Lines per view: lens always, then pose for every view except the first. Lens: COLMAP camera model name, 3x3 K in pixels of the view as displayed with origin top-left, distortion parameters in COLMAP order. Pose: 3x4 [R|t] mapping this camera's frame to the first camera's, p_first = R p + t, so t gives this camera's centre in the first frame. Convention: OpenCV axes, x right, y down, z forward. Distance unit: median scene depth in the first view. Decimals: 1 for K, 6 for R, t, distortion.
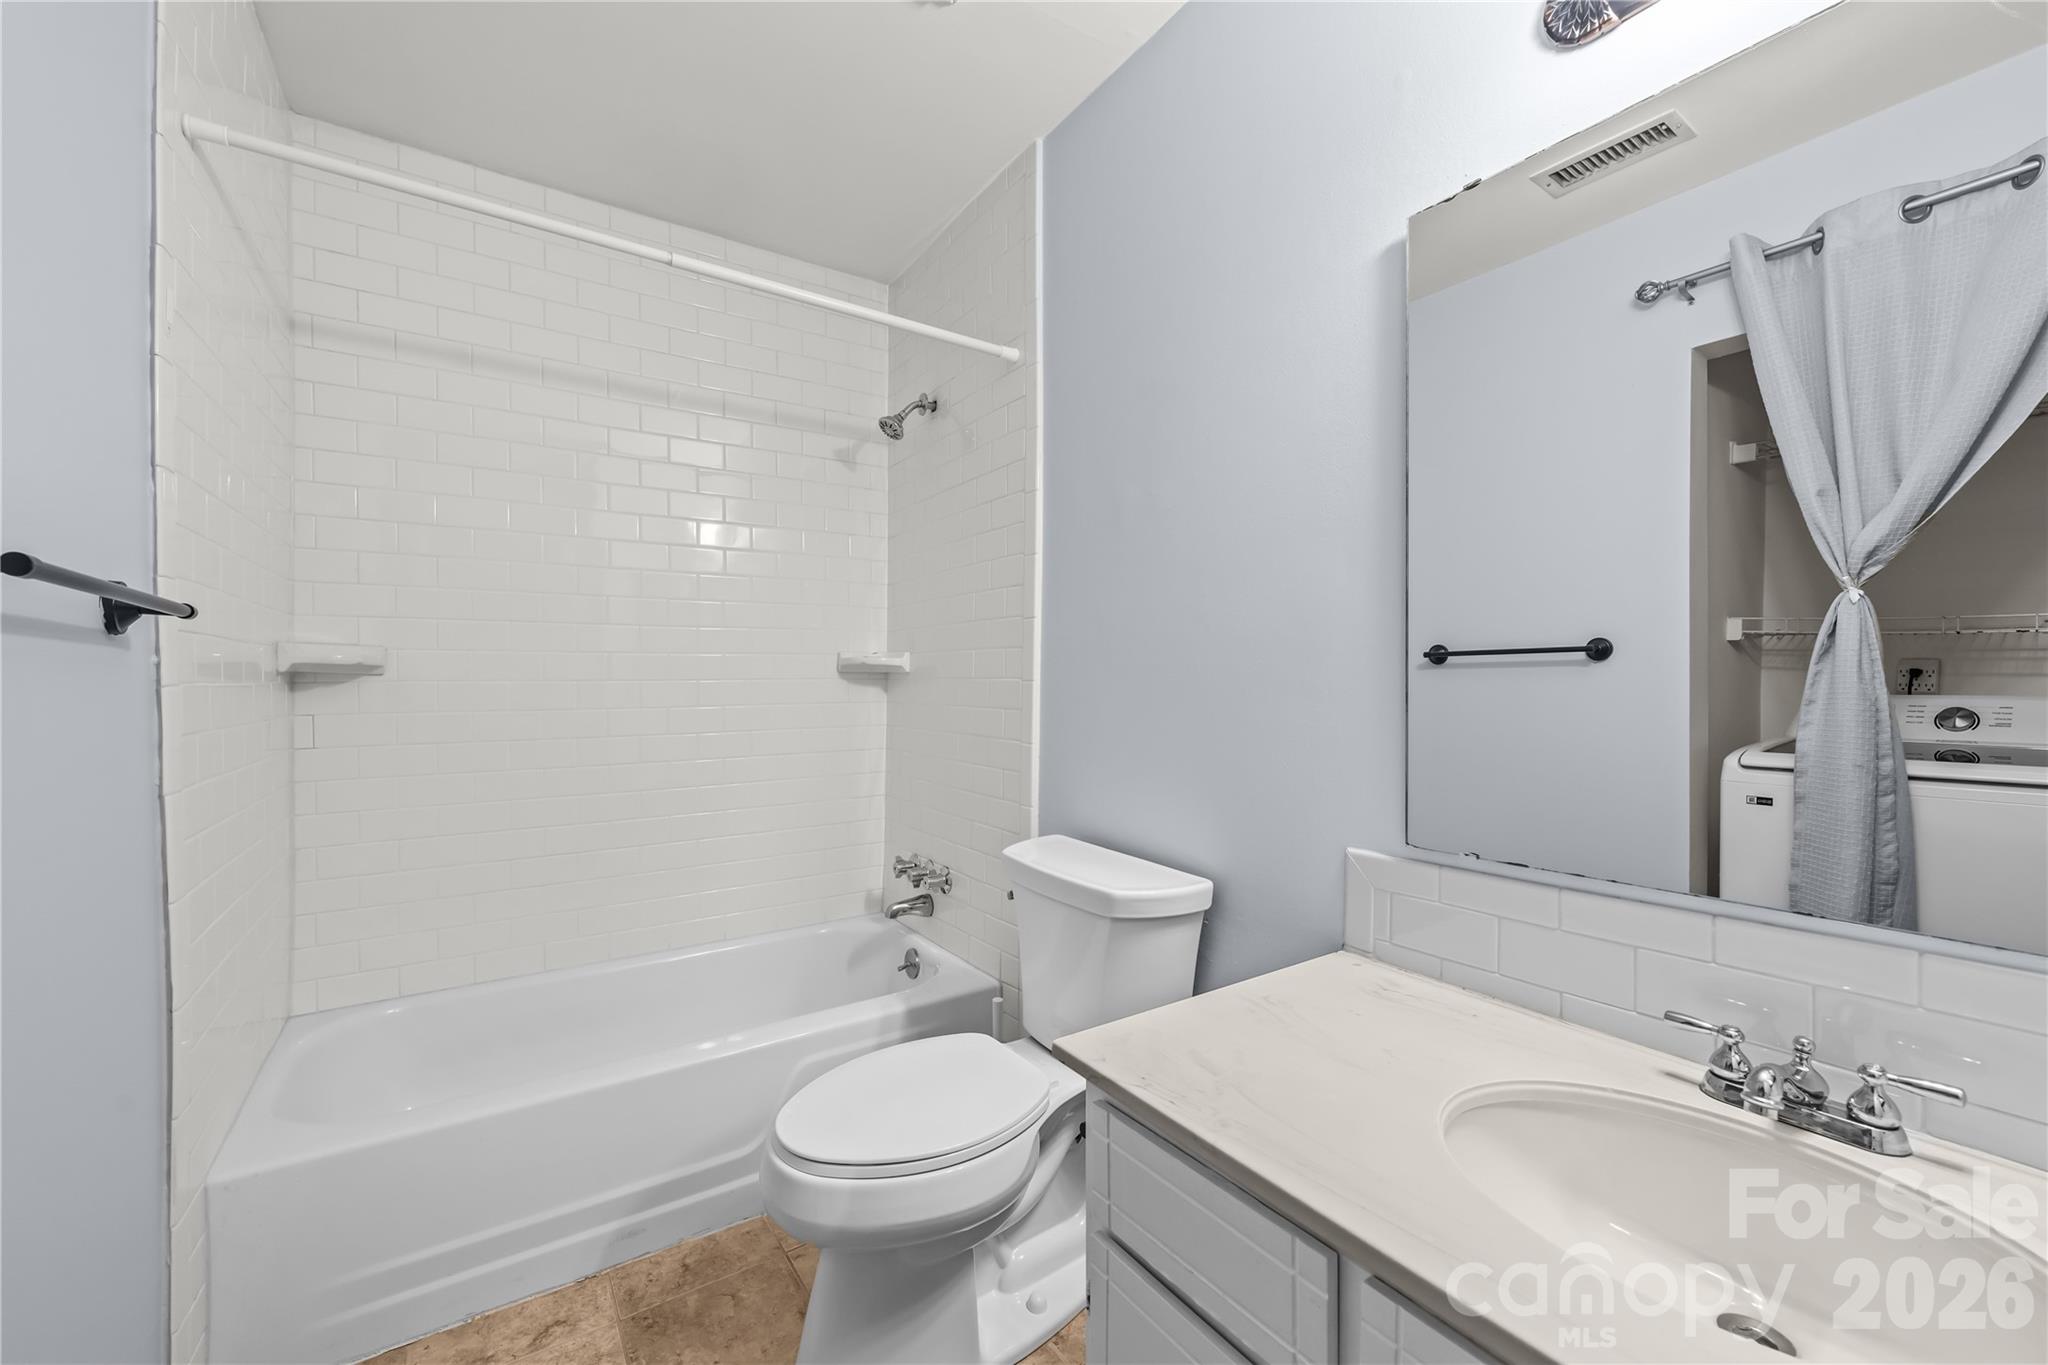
lens RADIAL K [[809.2, 0, 1017.9], [0, 809.2, 689.4], [0, 0, 1]] dist [0.000907, -0.001665]
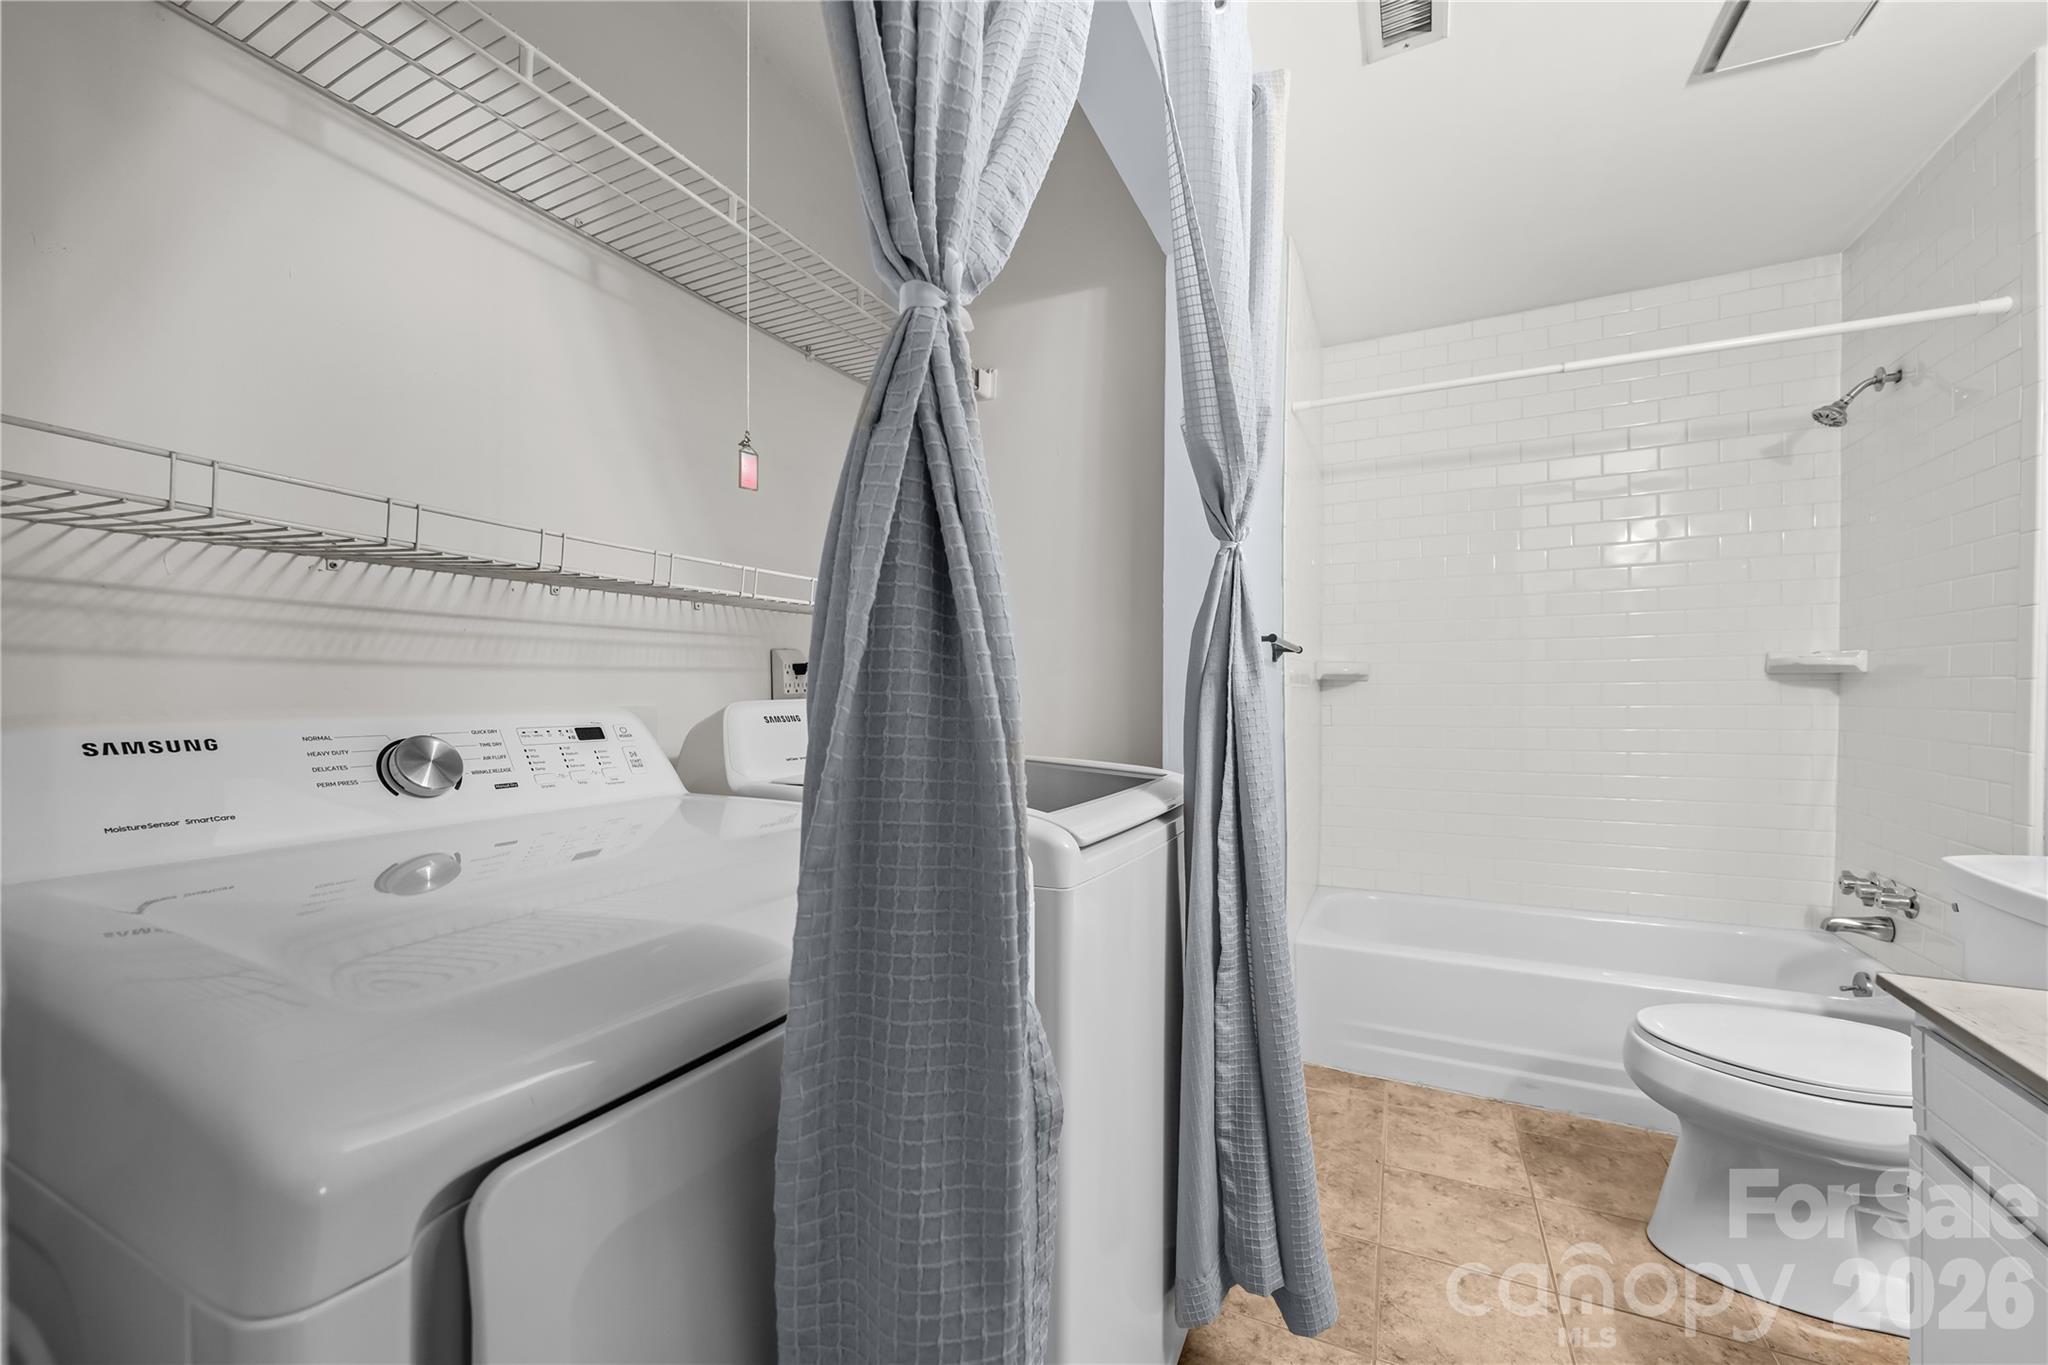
lens RADIAL K [[809.2, 0, 1013.4], [0, 809.2, 694.5], [0, 0, 1]] dist [0.000907, -0.001665]
pose [[0.499161, 0.002500, -0.866506, 0.186355], [-0.005954, 0.999982, -0.000545, 0.010966], [0.866489, 0.005431, 0.499167, -0.304374]]
